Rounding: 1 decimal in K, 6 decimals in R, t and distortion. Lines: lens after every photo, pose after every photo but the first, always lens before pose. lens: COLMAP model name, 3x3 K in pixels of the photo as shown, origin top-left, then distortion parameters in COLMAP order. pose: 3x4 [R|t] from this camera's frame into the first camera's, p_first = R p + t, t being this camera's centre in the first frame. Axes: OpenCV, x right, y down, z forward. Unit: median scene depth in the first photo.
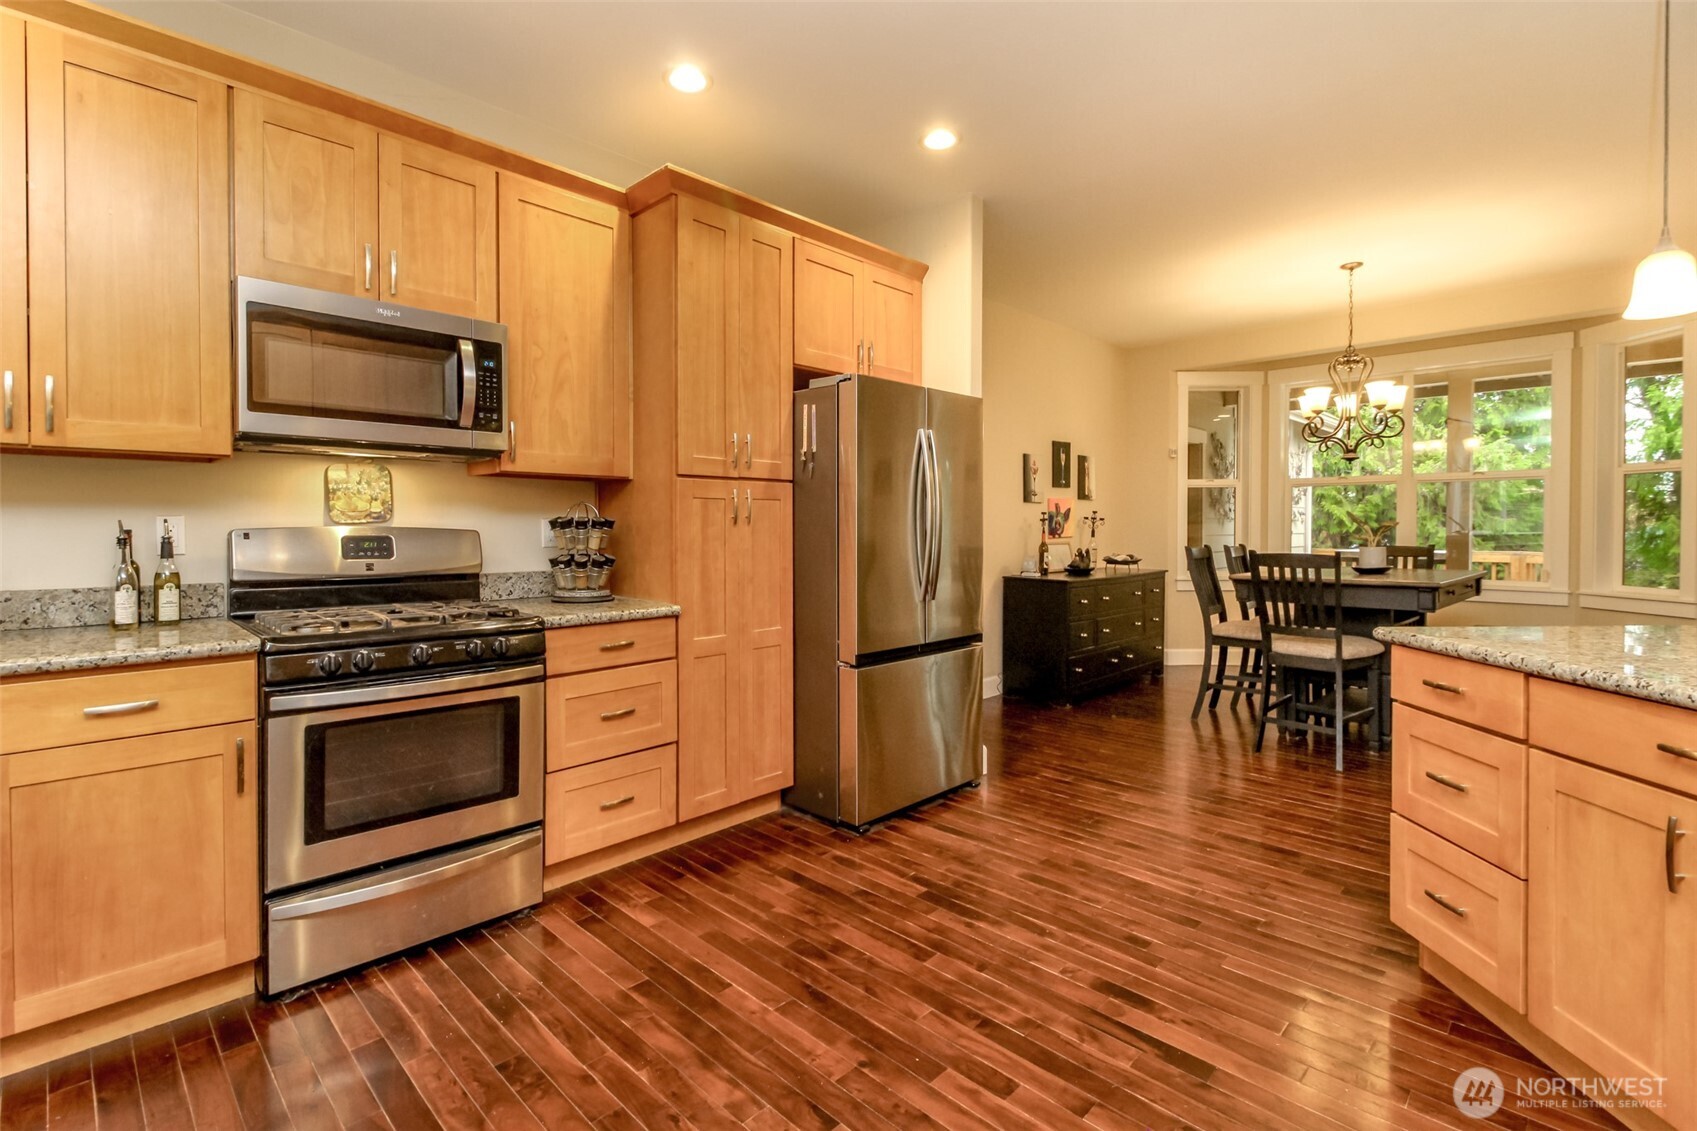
lens RADIAL K [[801.9, 0, 845.5], [0, 801.9, 537.0], [0, 0, 1]] dist [0.000252, 0.000037]
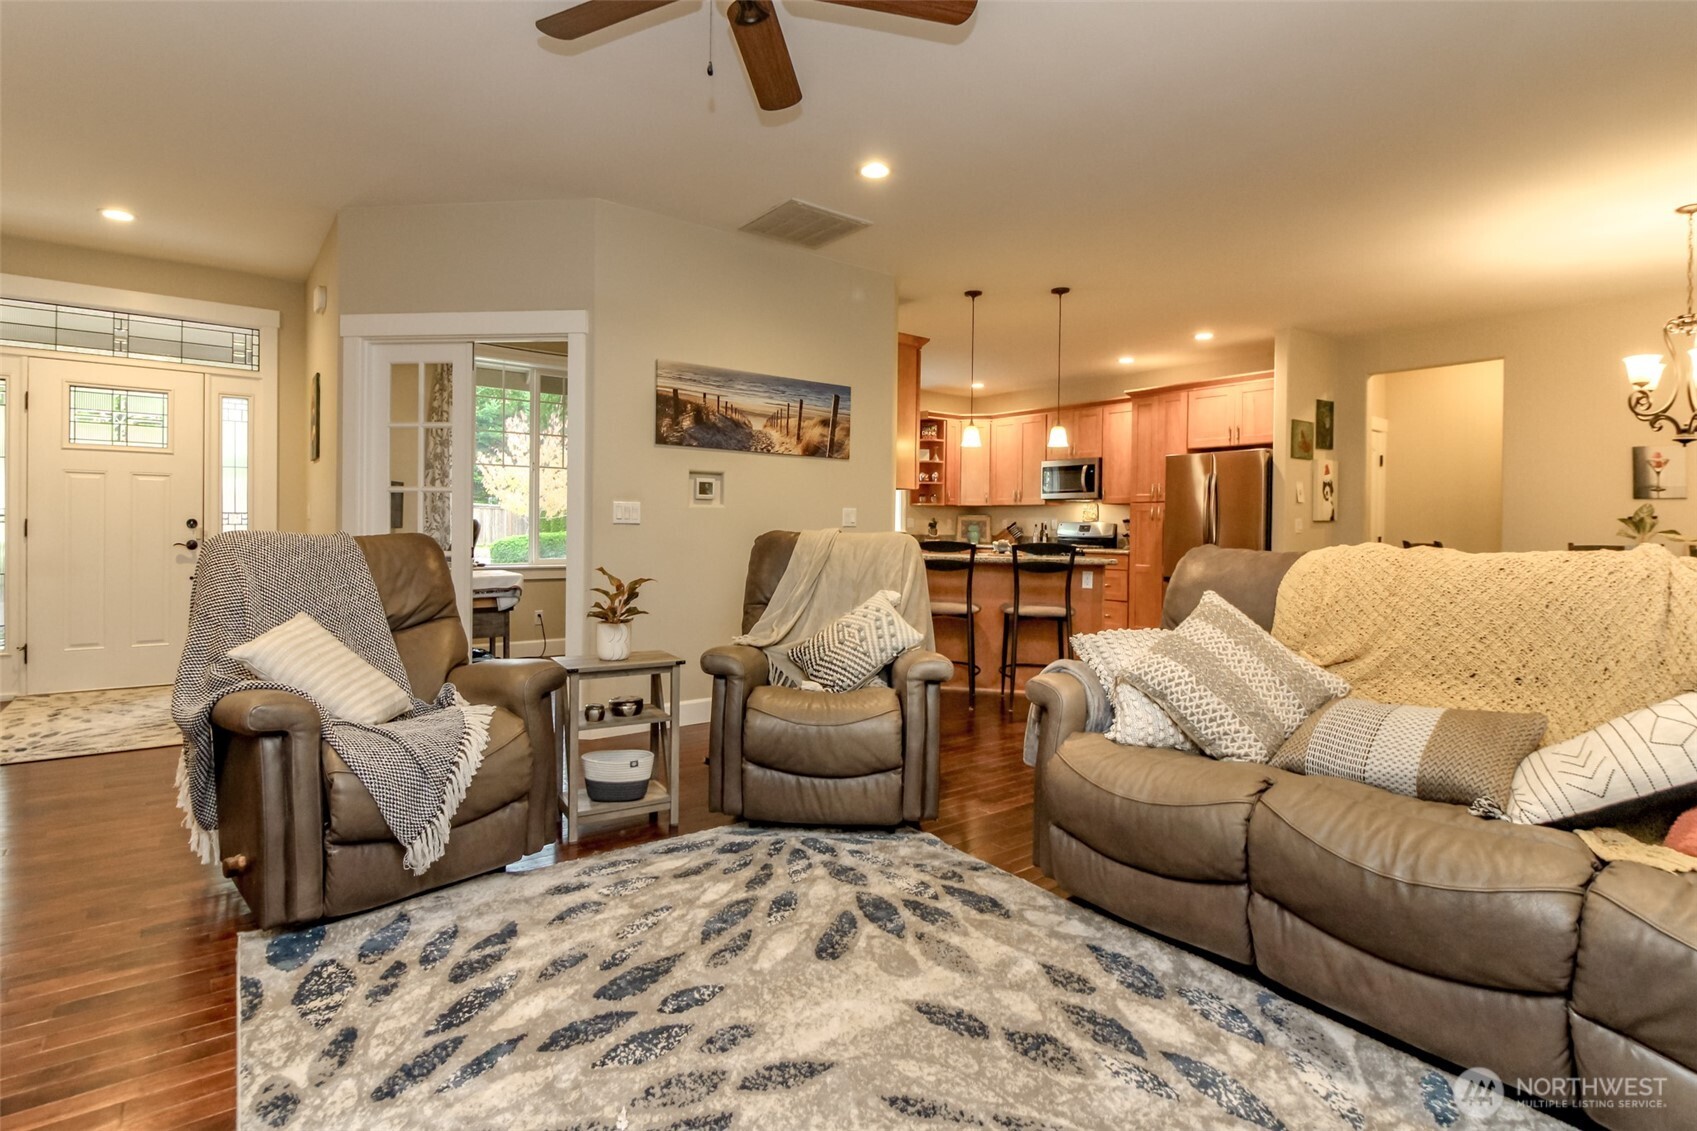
lens RADIAL K [[840.9, 0, 845.2], [0, 840.9, 530.8], [0, 0, 1]] dist [-0.000074, 0.000030]
pose [[-0.153001, 0.007187, -0.988200, 1.611149], [-0.021688, 0.999708, 0.010629, 0.004397], [0.987988, 0.023058, -0.152800, 0.286307]]
